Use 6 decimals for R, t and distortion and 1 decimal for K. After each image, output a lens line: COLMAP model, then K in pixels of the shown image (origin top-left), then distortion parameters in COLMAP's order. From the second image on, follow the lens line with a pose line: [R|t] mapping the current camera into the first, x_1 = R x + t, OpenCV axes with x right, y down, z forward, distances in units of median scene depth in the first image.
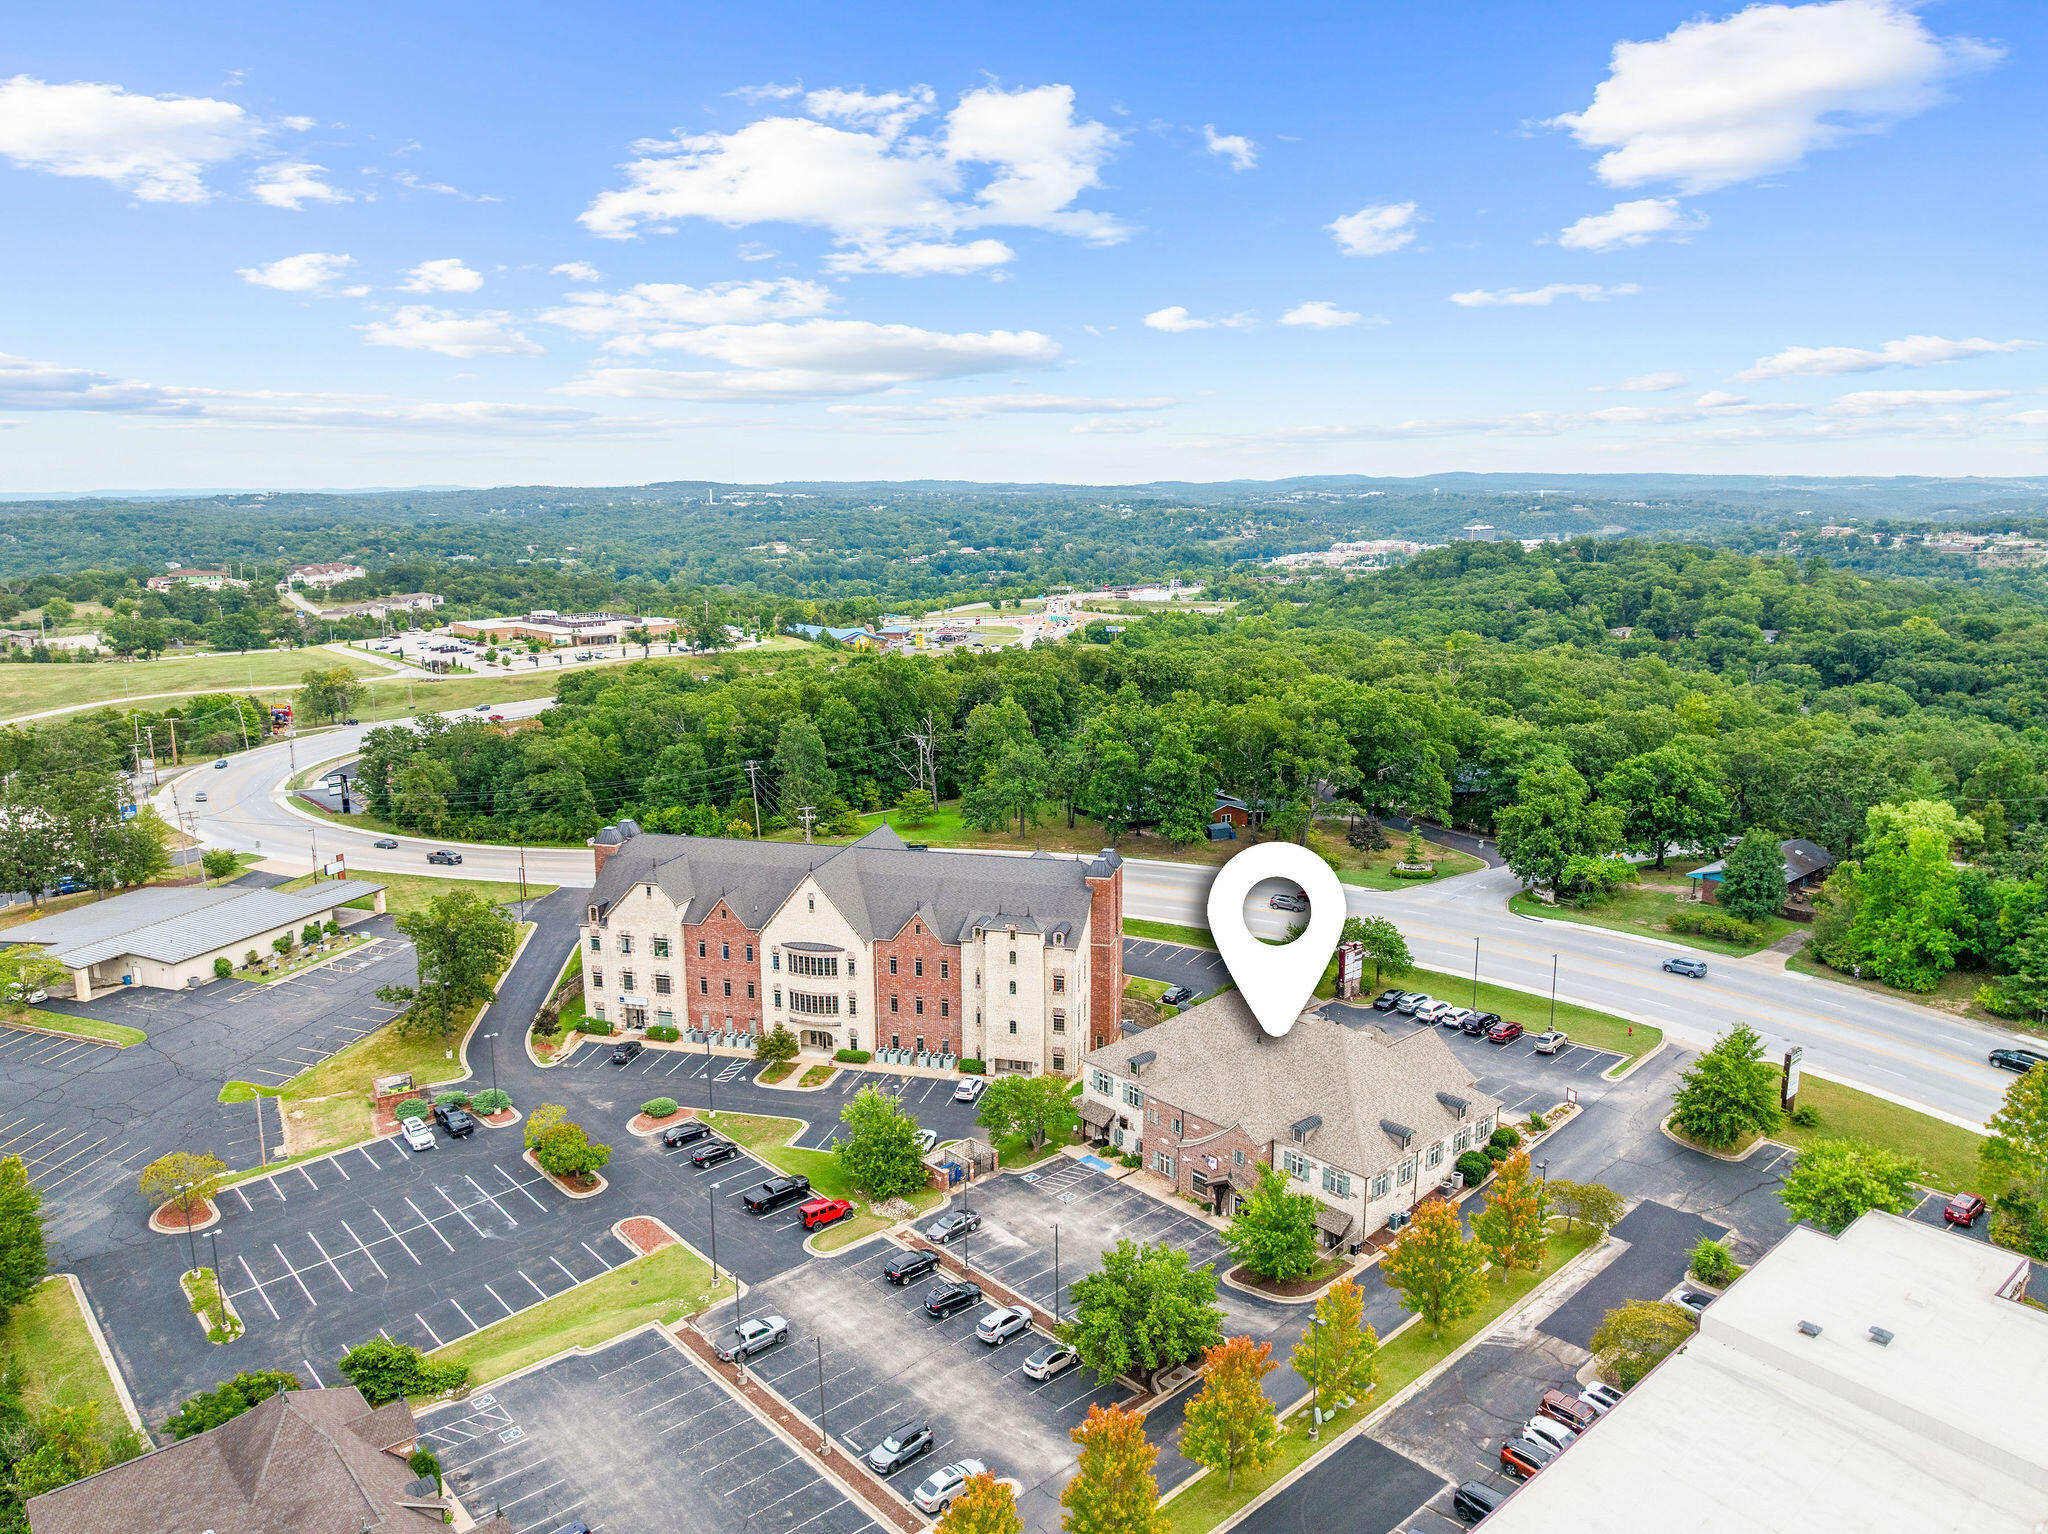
lens RADIAL K [[1428.7, 0, 1024.0], [0, 1428.7, 767.0], [0, 0, 1]] dist [-0.004137, 0.002376]
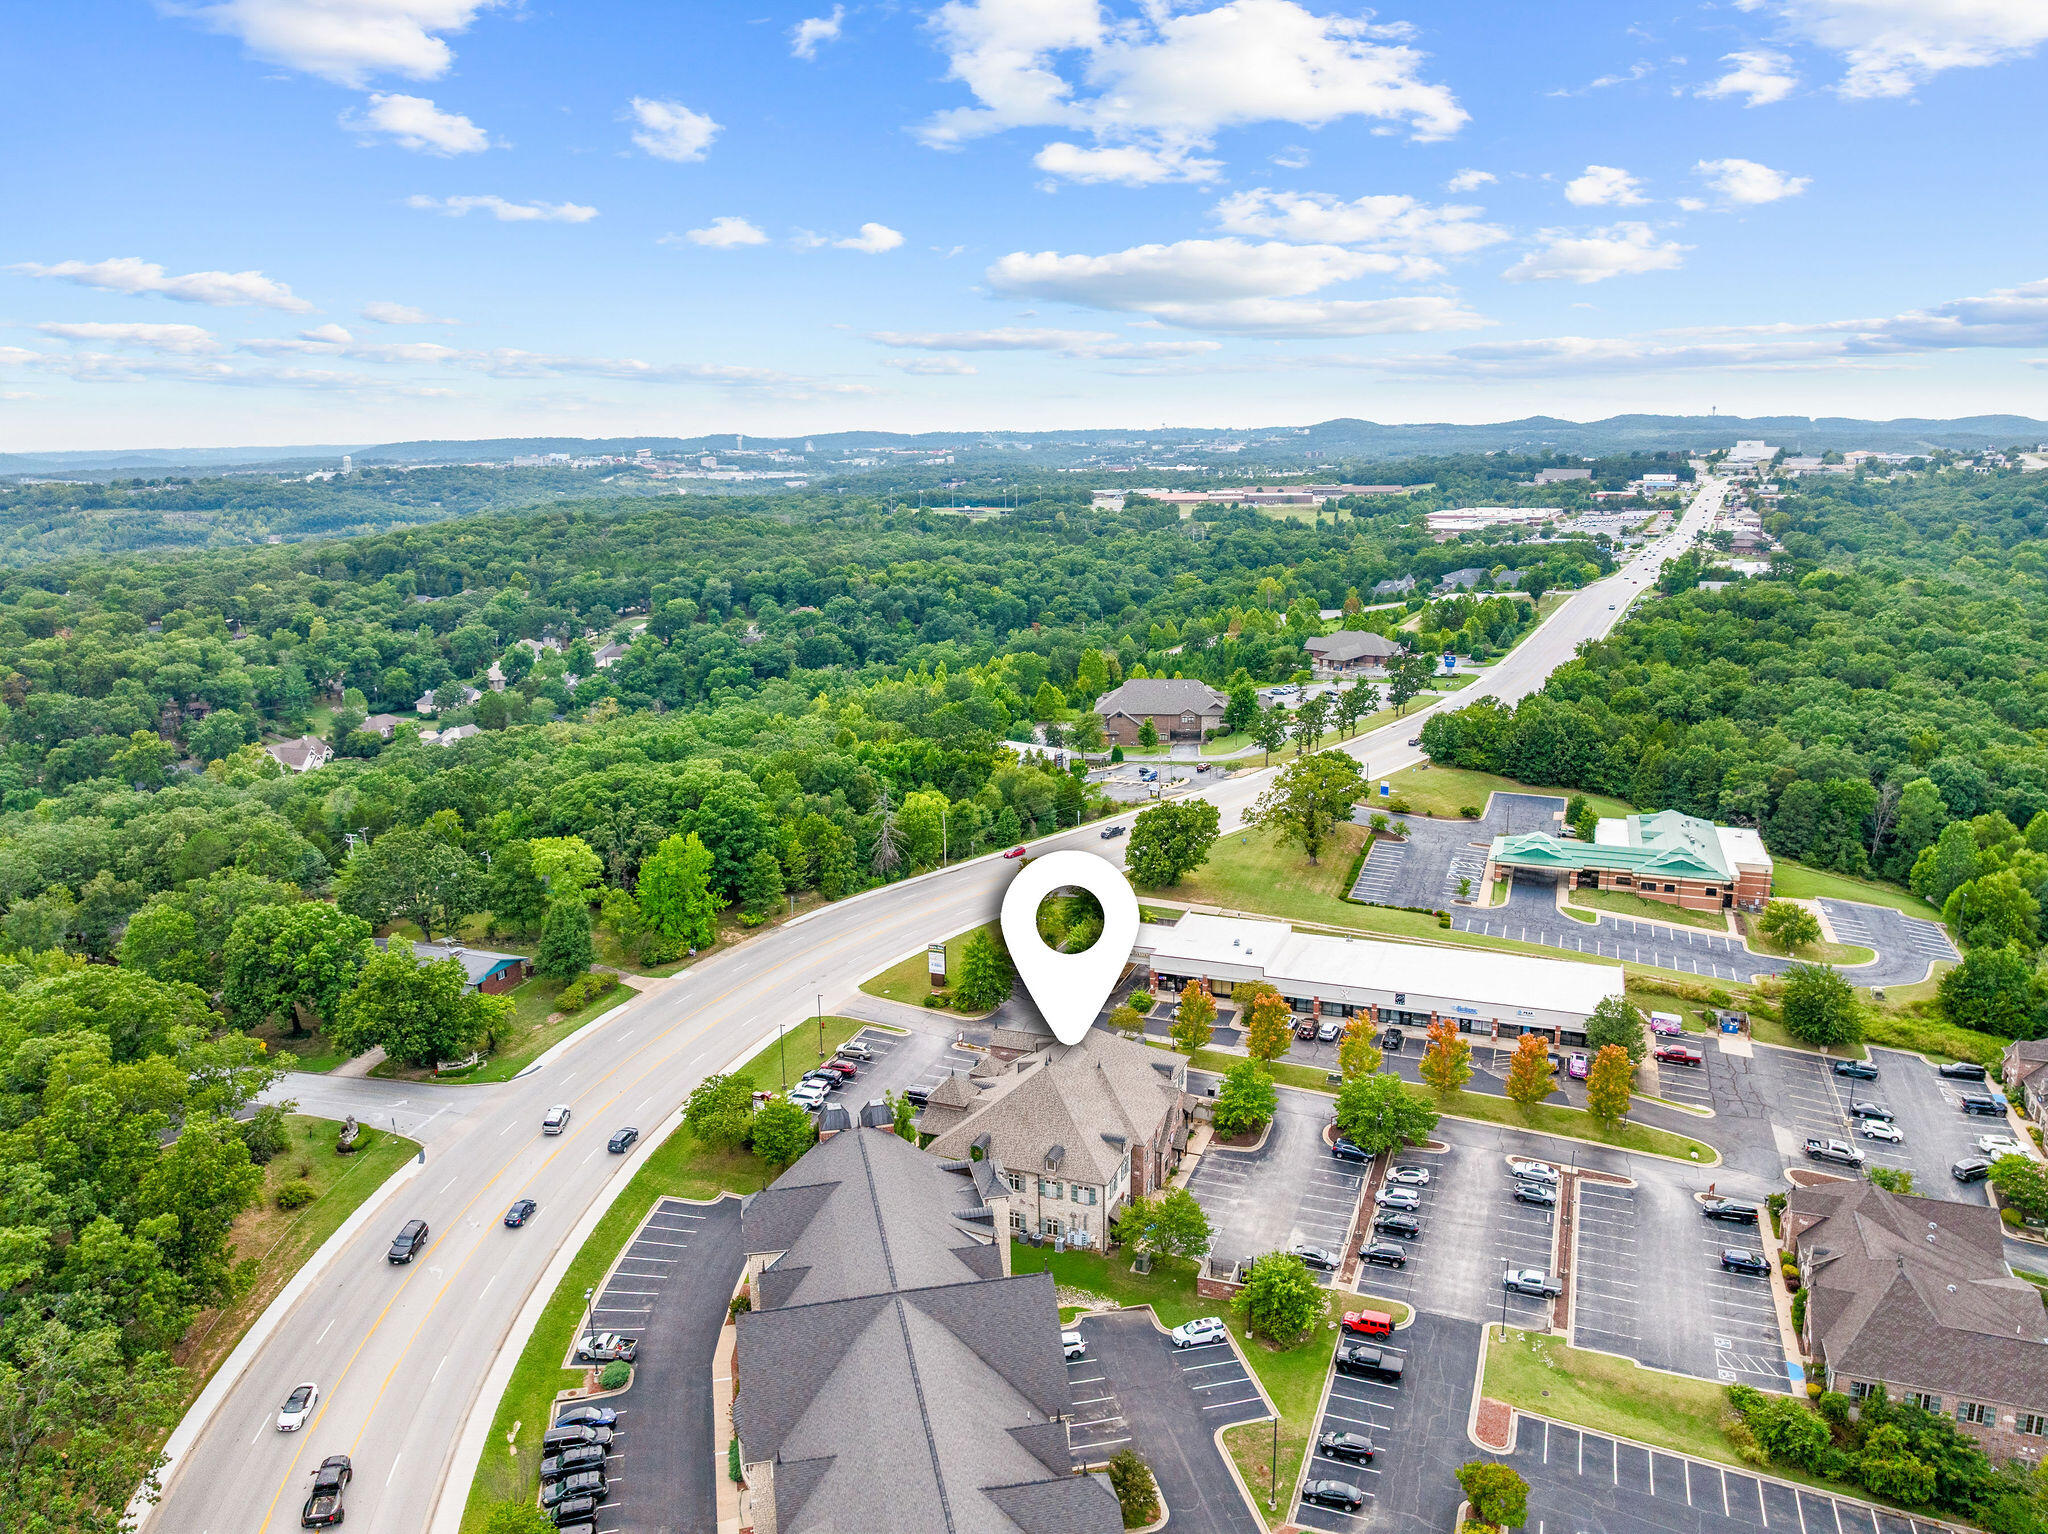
lens RADIAL K [[1428.7, 0, 1024.0], [0, 1428.7, 767.0], [0, 0, 1]] dist [-0.004137, 0.002376]
pose [[-0.453258, -0.192865, 0.870264, -0.928213], [0.184682, 0.934809, 0.303357, -0.492746], [-0.872038, 0.298221, -0.388091, 1.579873]]
